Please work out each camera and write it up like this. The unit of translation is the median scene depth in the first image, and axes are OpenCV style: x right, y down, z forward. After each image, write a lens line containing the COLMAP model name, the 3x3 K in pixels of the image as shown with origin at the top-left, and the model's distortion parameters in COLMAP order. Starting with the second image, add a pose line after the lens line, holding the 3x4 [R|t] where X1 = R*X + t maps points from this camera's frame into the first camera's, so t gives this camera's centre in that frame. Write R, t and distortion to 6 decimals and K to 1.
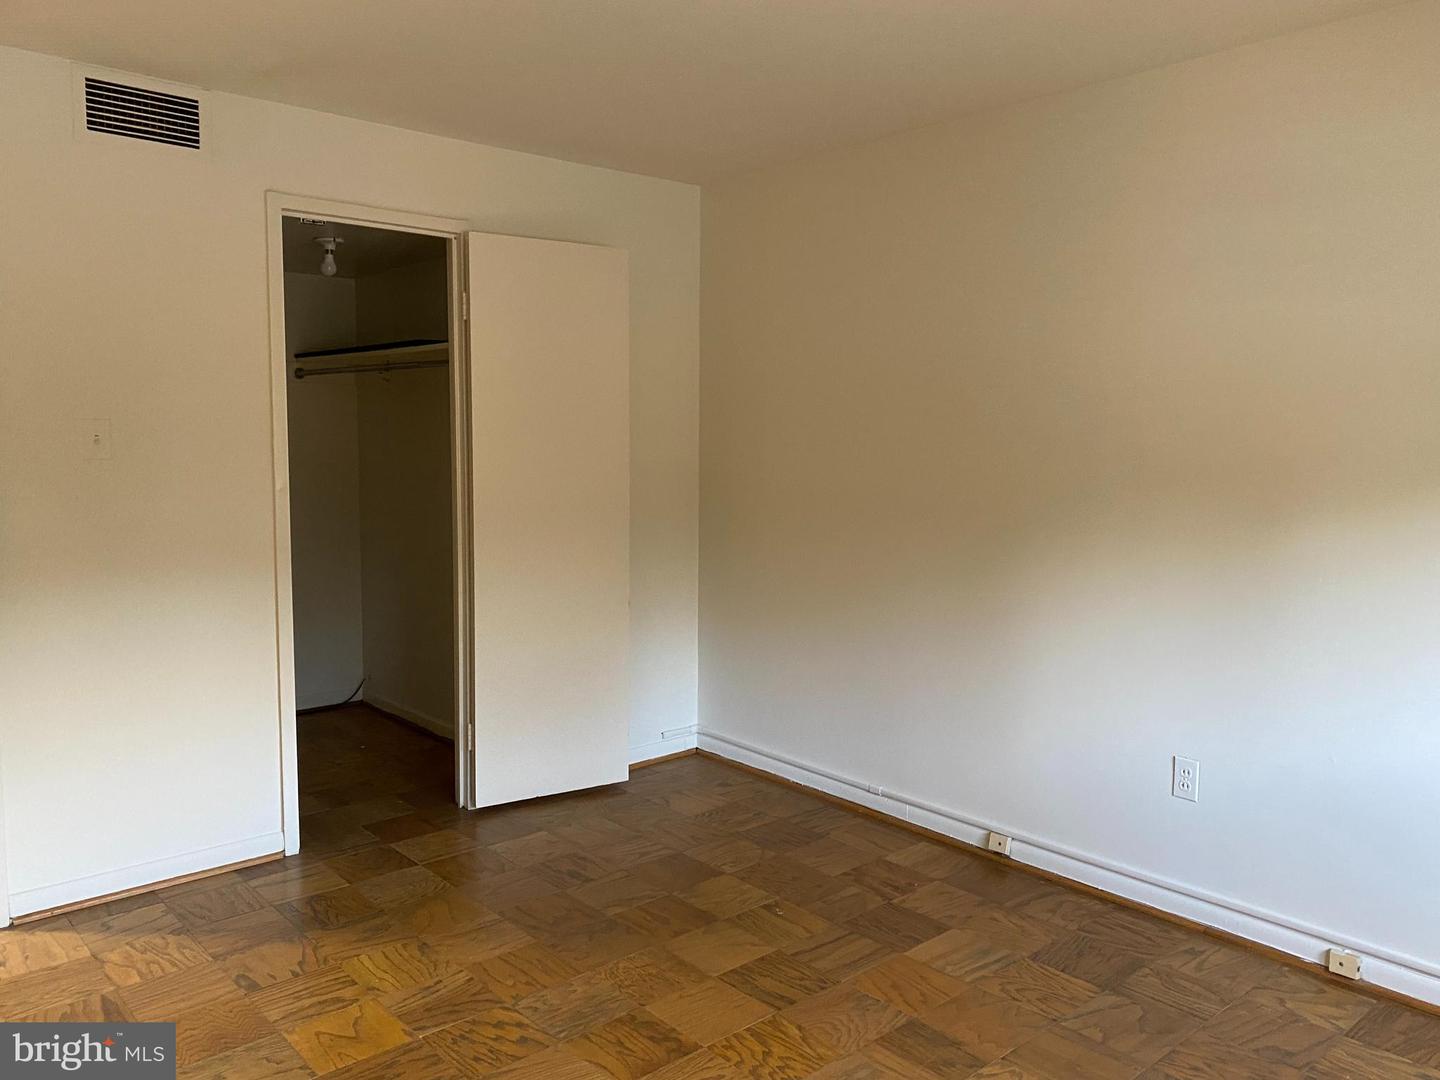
lens RADIAL K [[1097.2, 0, 720.0], [0, 1097.2, 540.0], [0, 0, 1]] dist [0.000260, -0.005866]
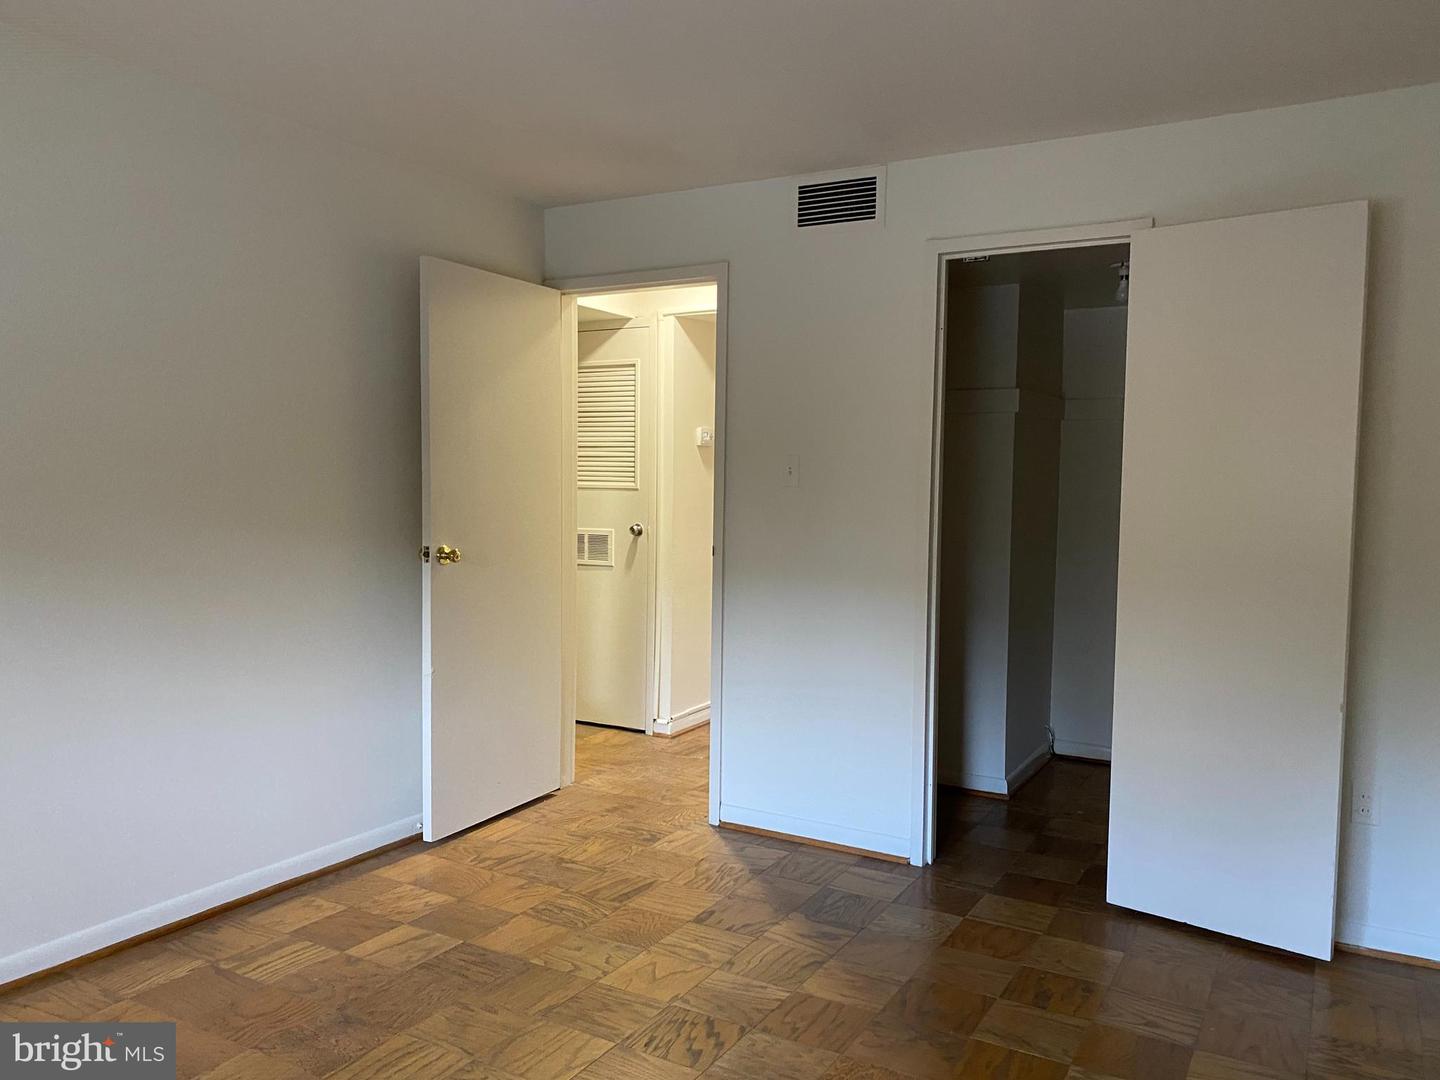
lens RADIAL K [[1097.2, 0, 720.0], [0, 1097.2, 540.0], [0, 0, 1]] dist [0.000260, -0.005866]
pose [[0.301324, 0.051739, -0.952117, 0.594112], [-0.102784, 0.994471, 0.021512, -0.028012], [0.947966, 0.091380, 0.304976, 0.524607]]
